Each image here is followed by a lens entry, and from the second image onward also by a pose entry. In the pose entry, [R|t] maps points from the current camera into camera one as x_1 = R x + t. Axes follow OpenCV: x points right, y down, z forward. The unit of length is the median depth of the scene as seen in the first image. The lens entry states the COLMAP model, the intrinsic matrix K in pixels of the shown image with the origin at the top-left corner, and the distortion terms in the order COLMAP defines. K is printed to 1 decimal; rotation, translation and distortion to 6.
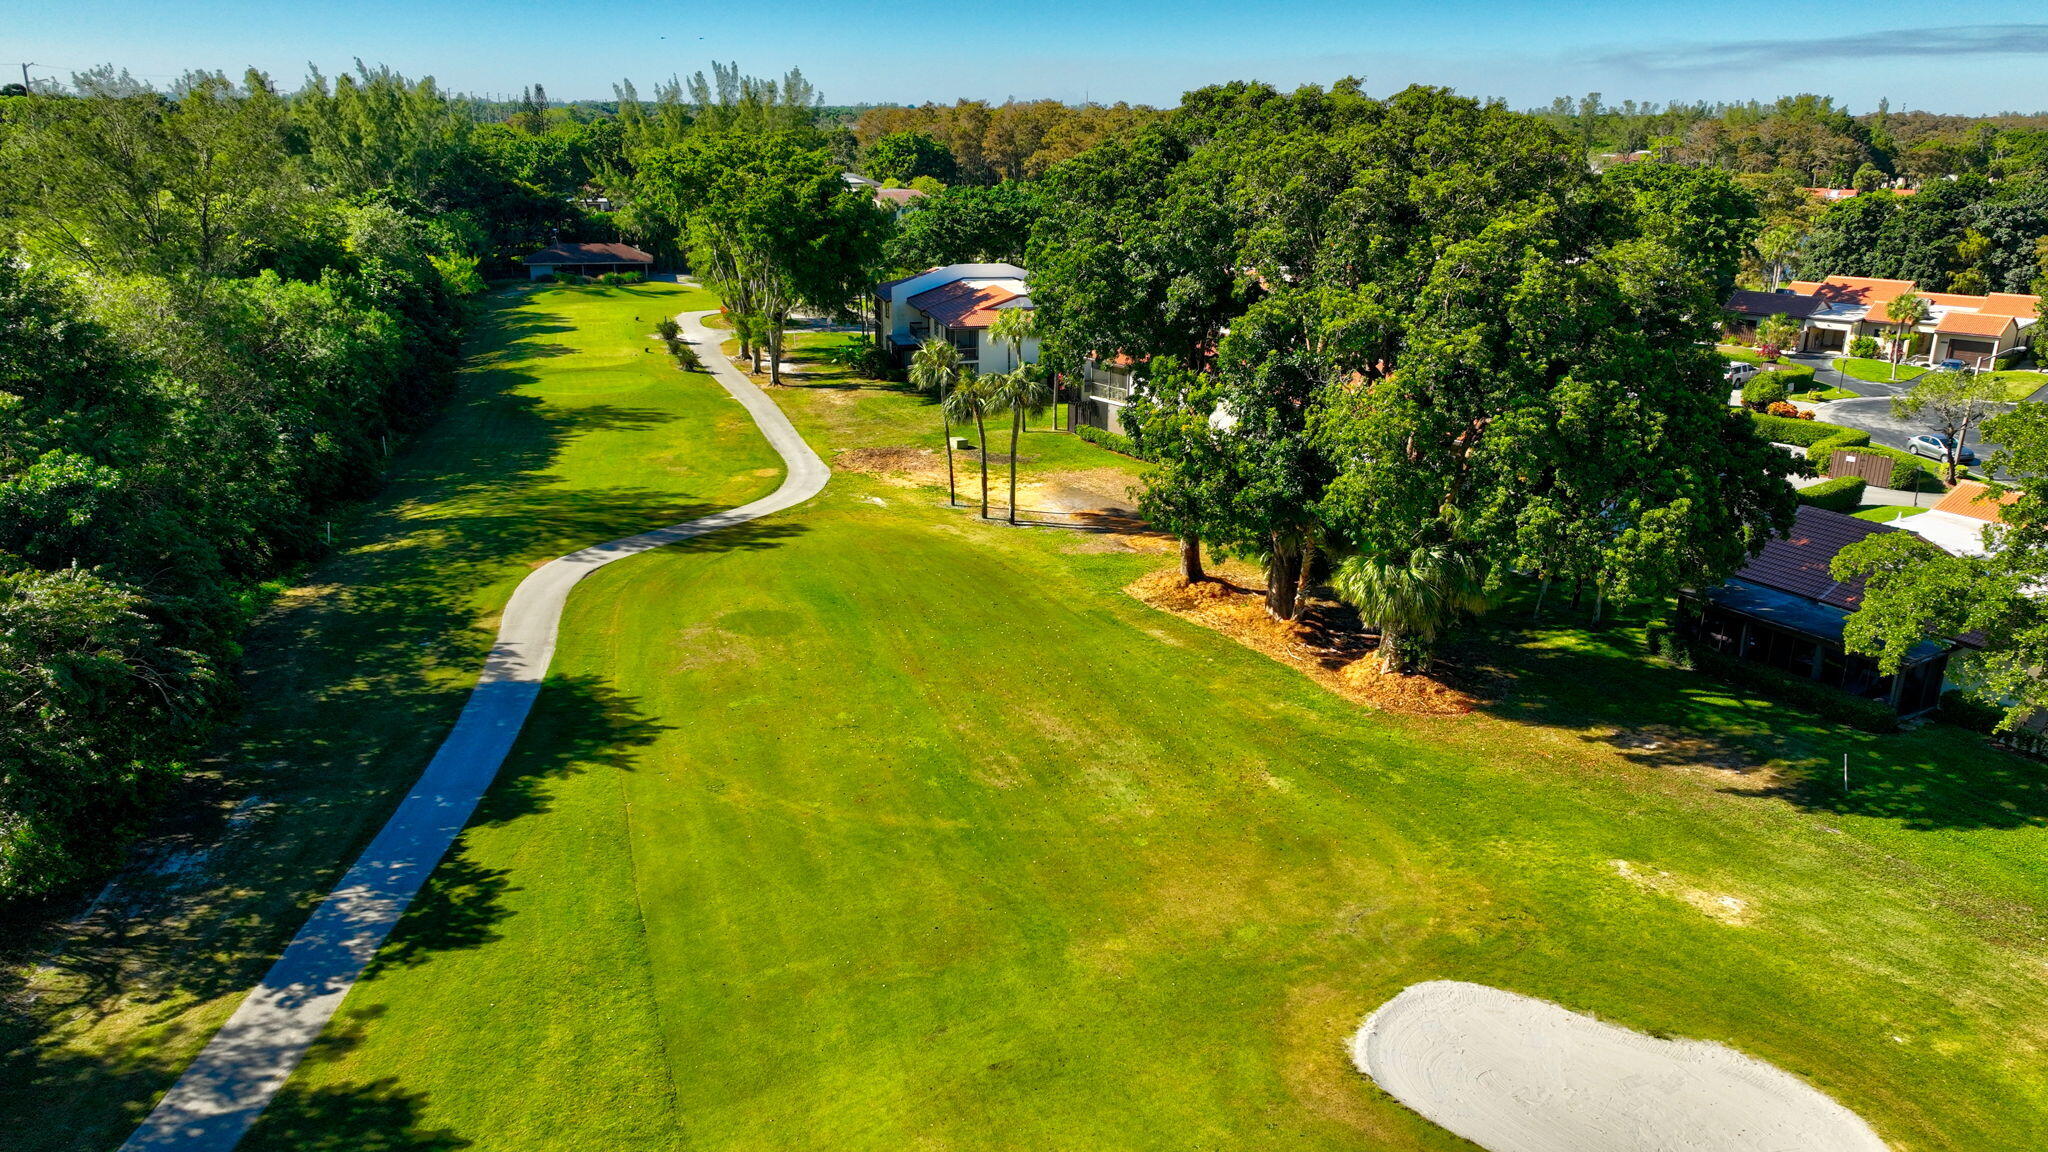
lens RADIAL K [[1449.4, 0, 1024.0], [0, 1449.4, 576.0], [0, 0, 1]] dist [0.007001, 0.007181]
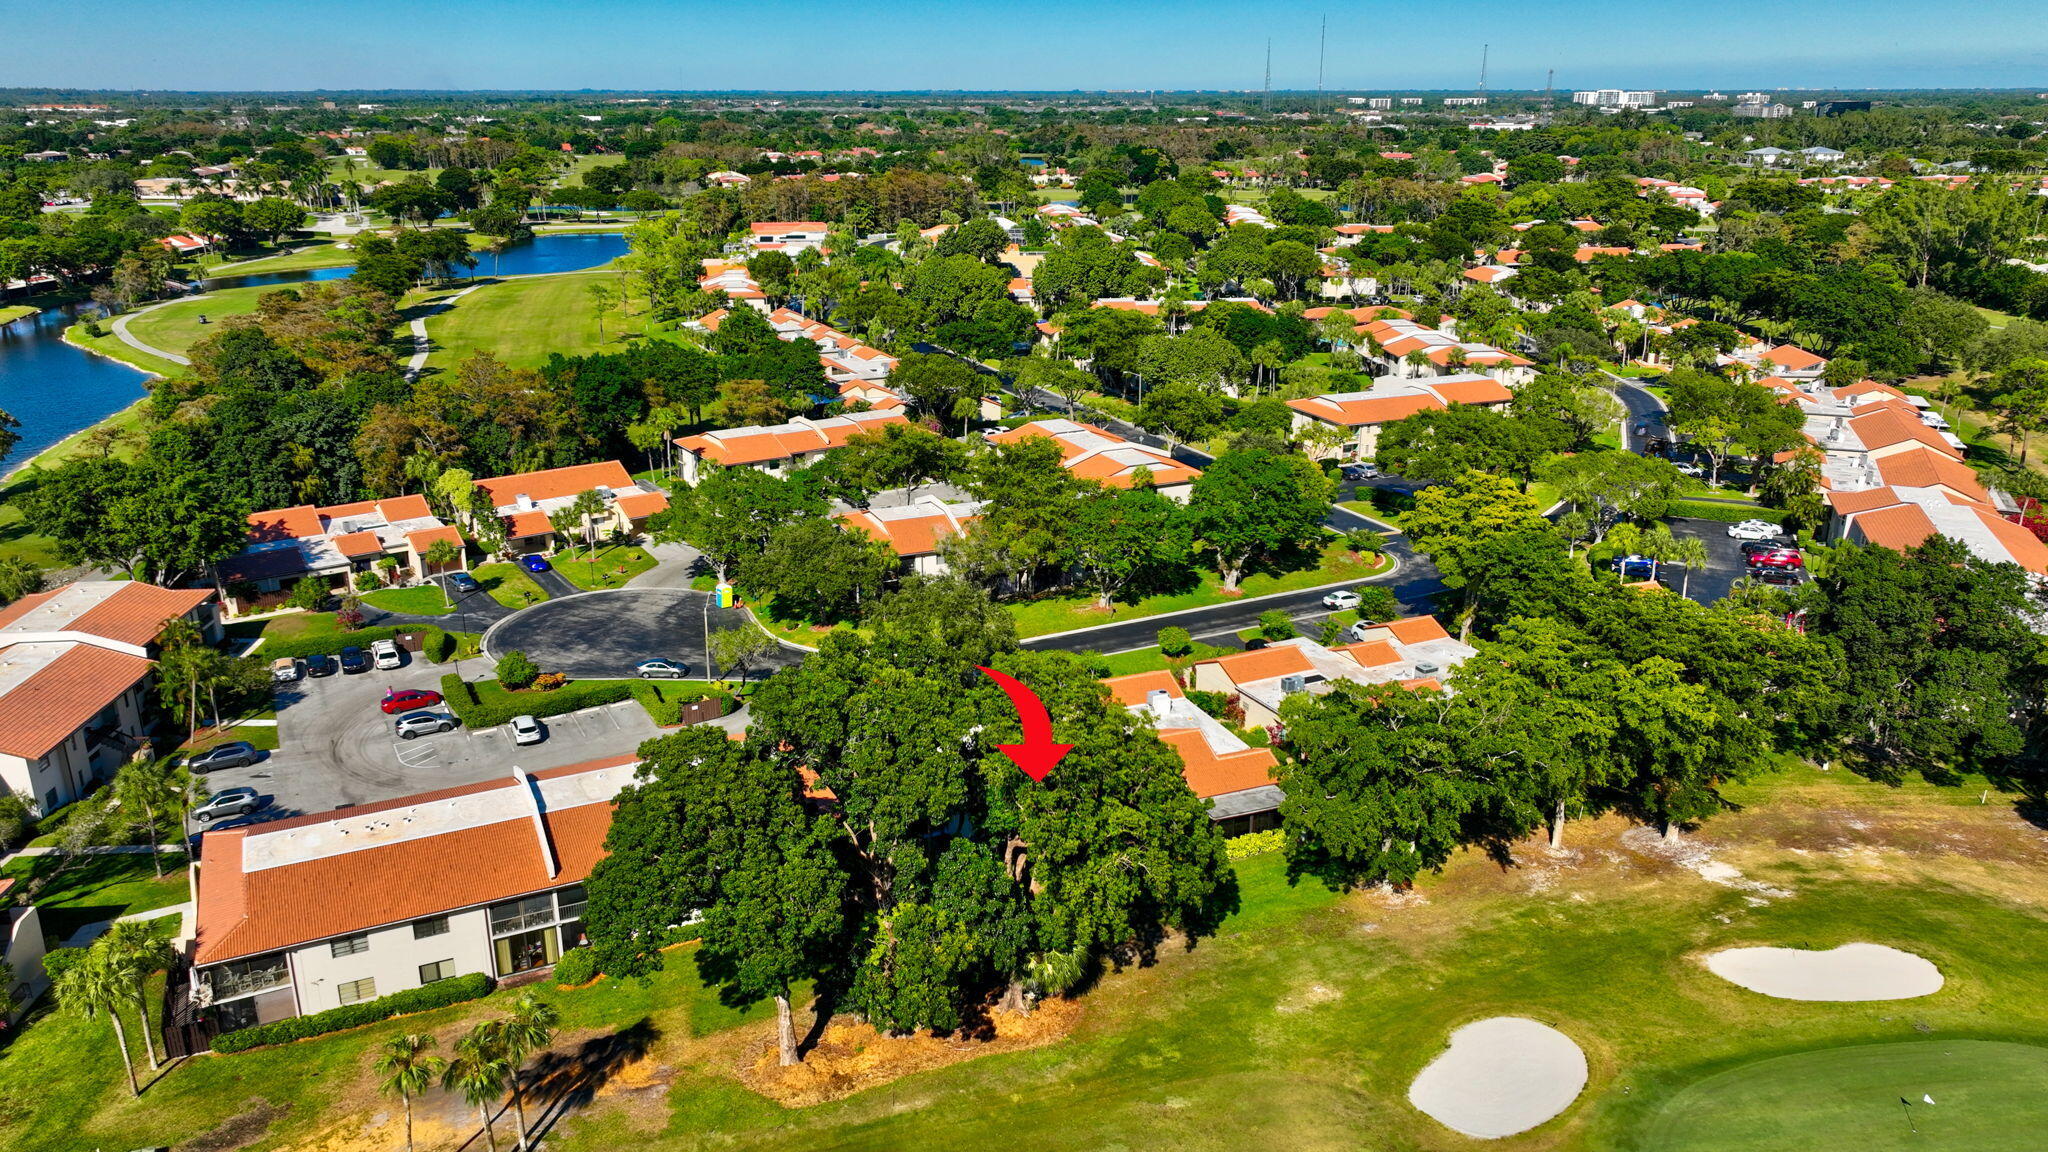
lens RADIAL K [[1482.4, 0, 1025.2], [0, 1482.4, 554.6], [0, 0, 1]] dist [0.005738, 0.014978]
pose [[0.170418, -0.305688, 0.936756, -0.900518], [0.304922, 0.920361, 0.244865, -0.647766], [-0.937006, 0.243908, 0.250057, 0.459246]]
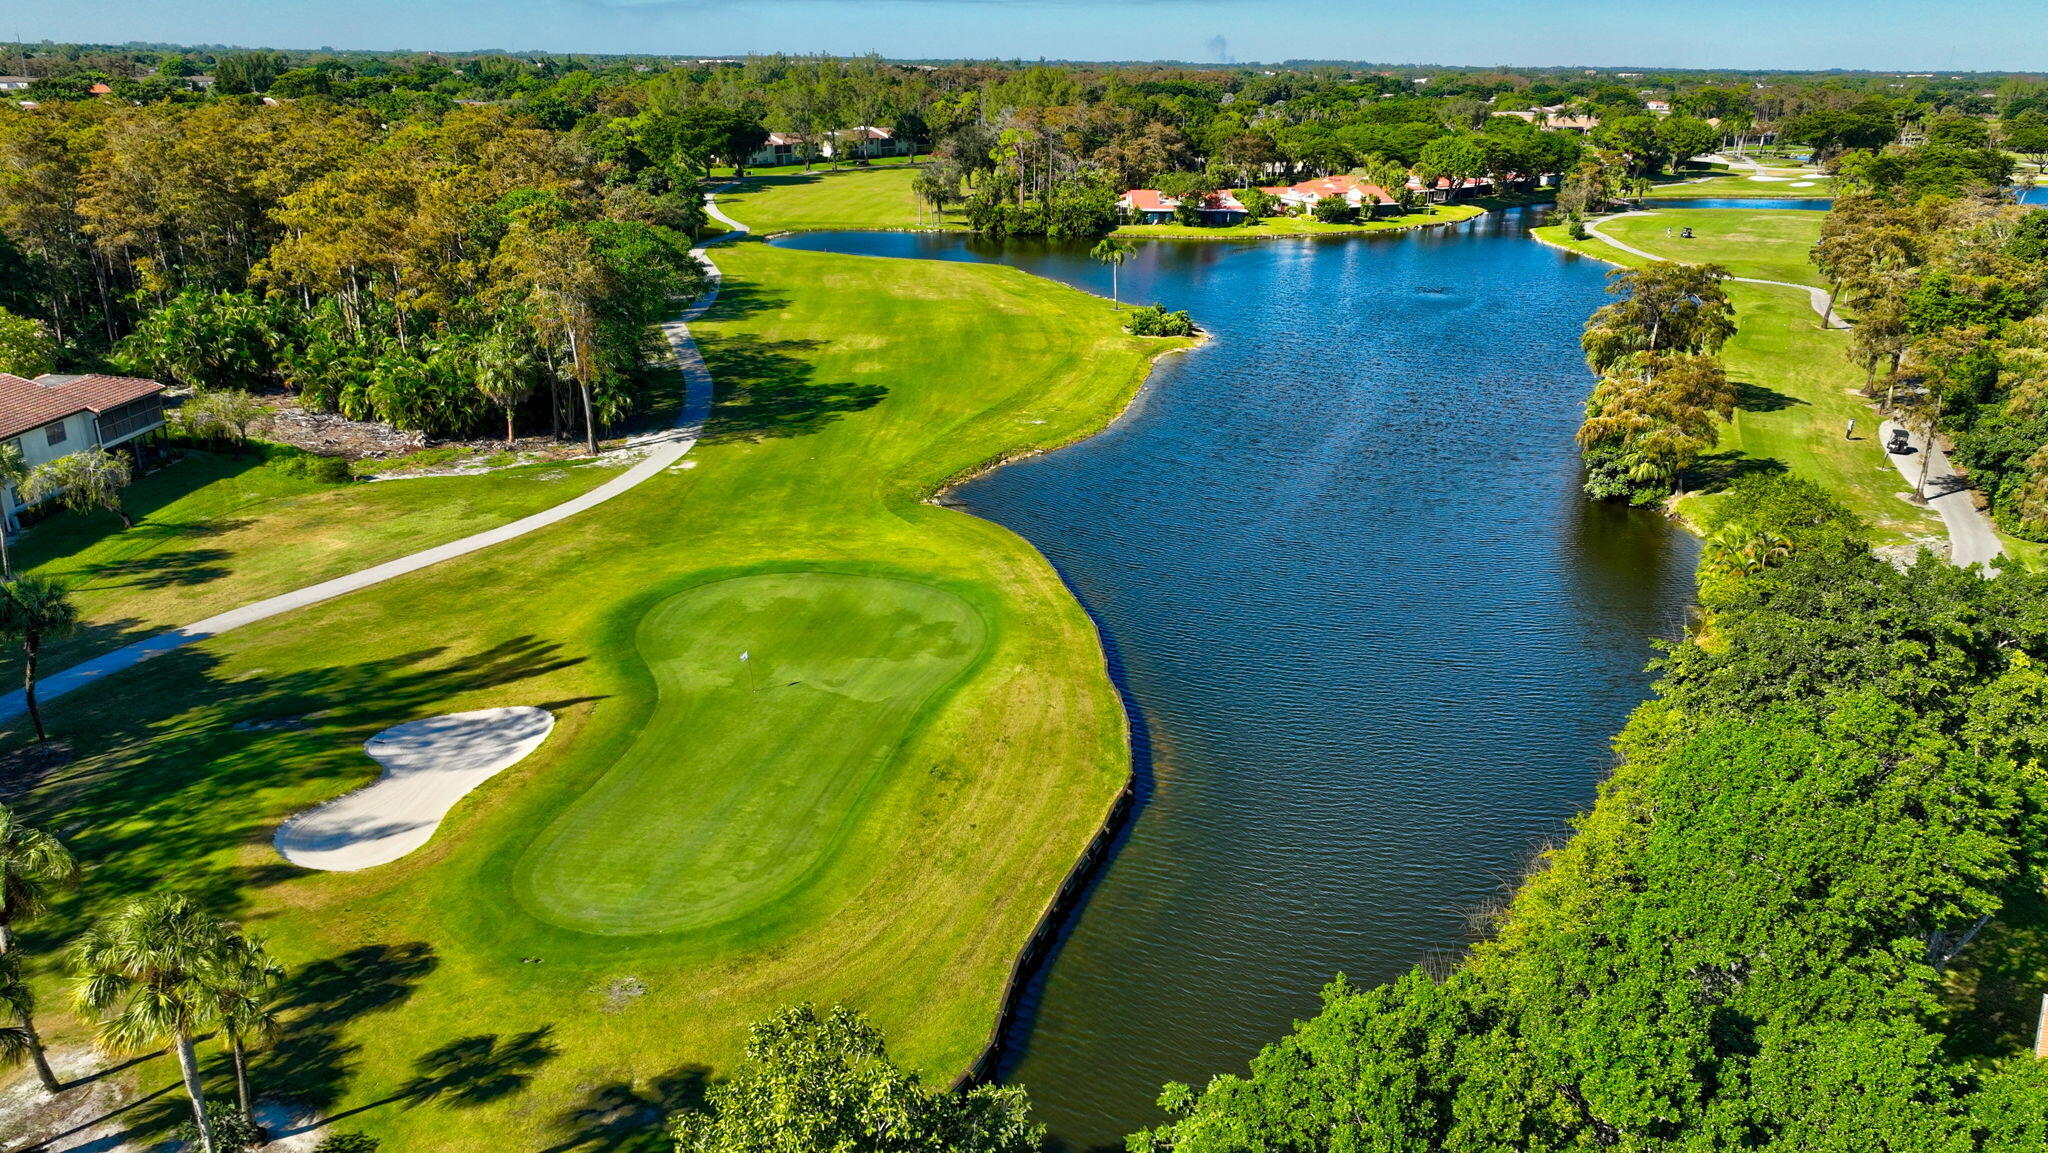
lens RADIAL K [[1449.4, 0, 1024.0], [0, 1449.4, 576.5], [0, 0, 1]] dist [0.007001, 0.007181]
pose [[0.801390, -0.200698, 0.563467, -0.354450], [0.178587, 0.979344, 0.094831, -0.780488], [-0.570860, 0.024631, 0.820678, 1.983603]]
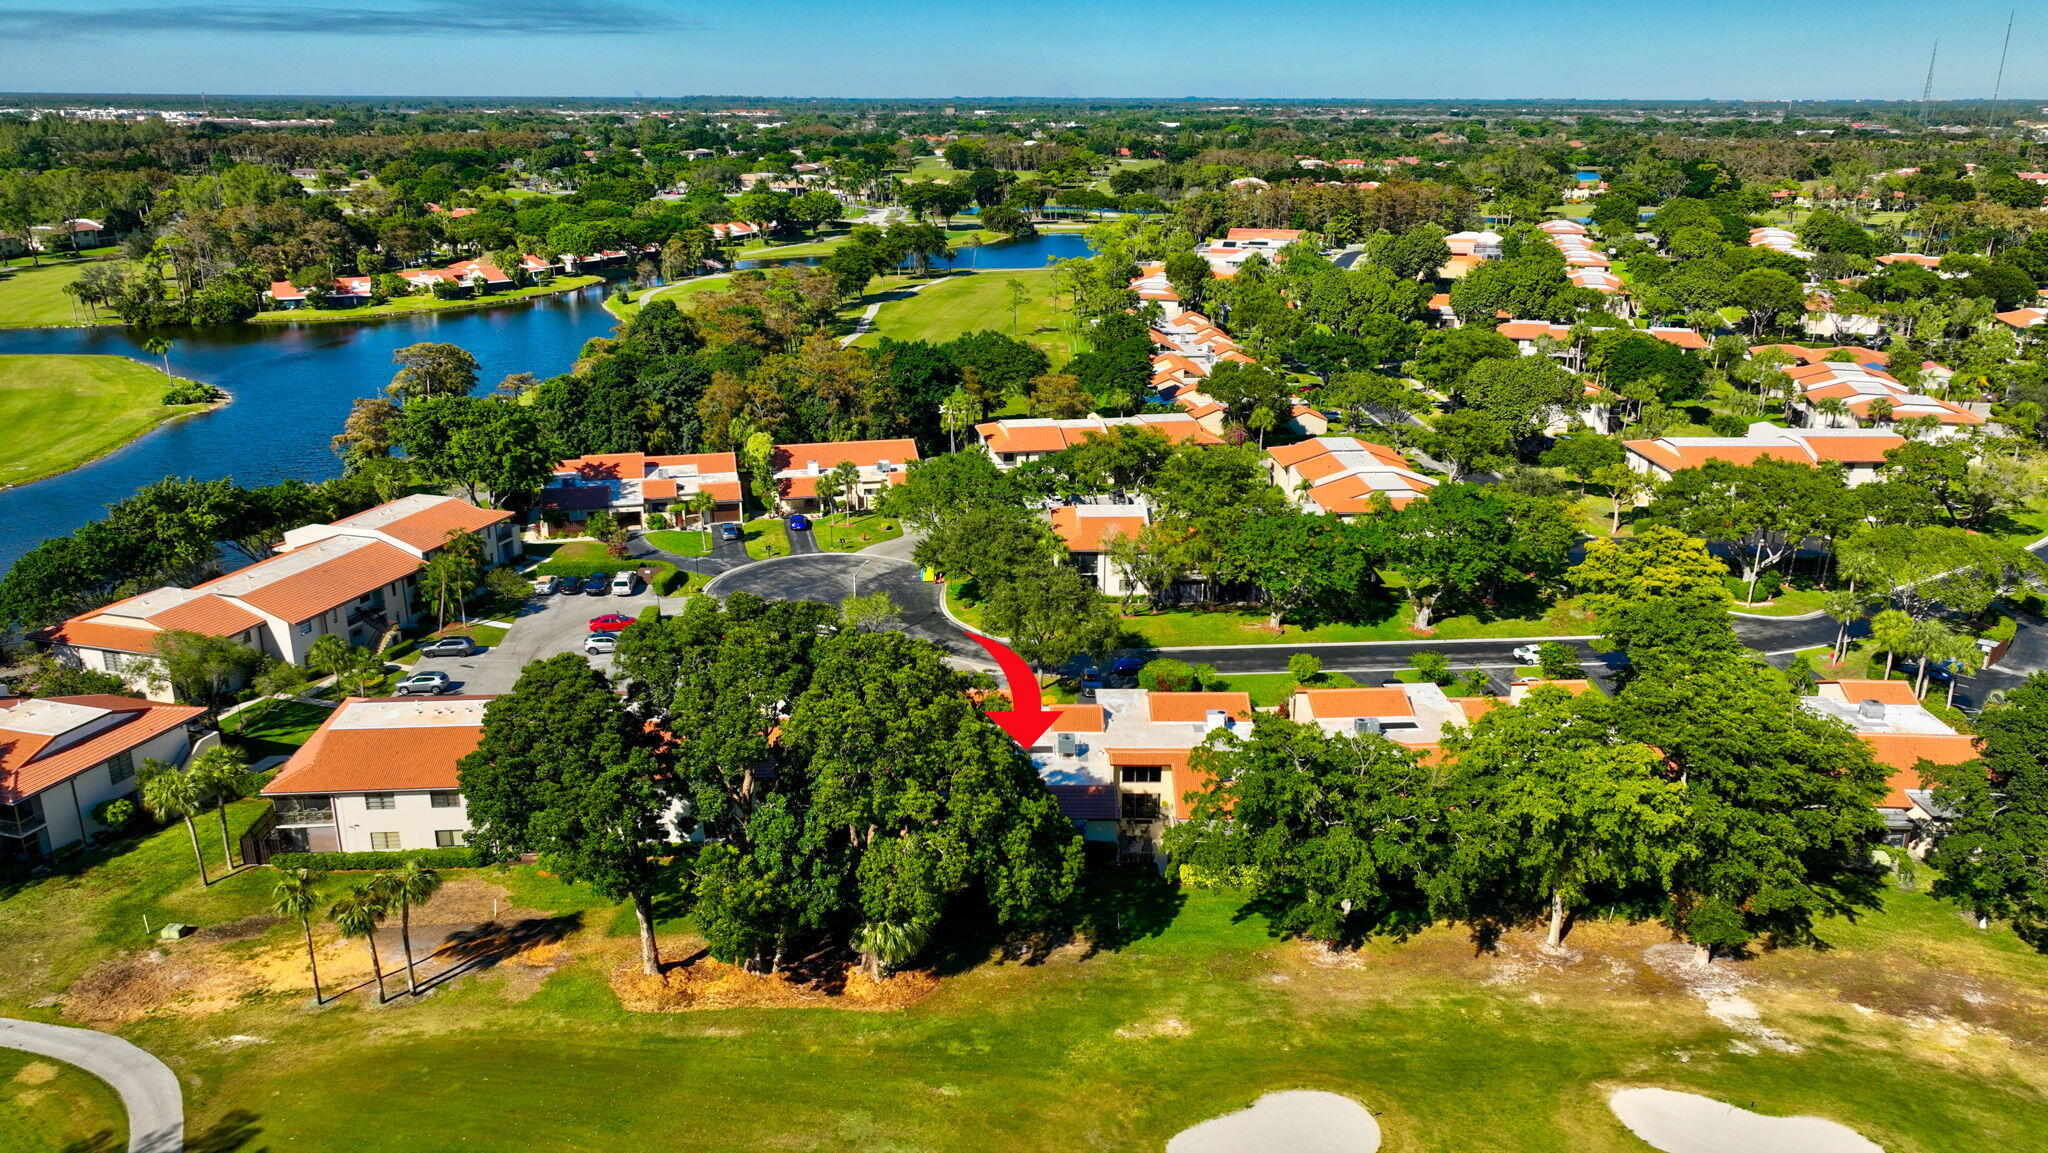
lens RADIAL K [[1482.4, 0, 1025.2], [0, 1482.4, 555.1], [0, 0, 1]] dist [0.005738, 0.014978]
pose [[0.525478, -0.259952, 0.810122, -0.727798], [0.262760, 0.955218, 0.136074, -0.474116], [-0.809216, 0.141364, 0.570251, -0.067248]]
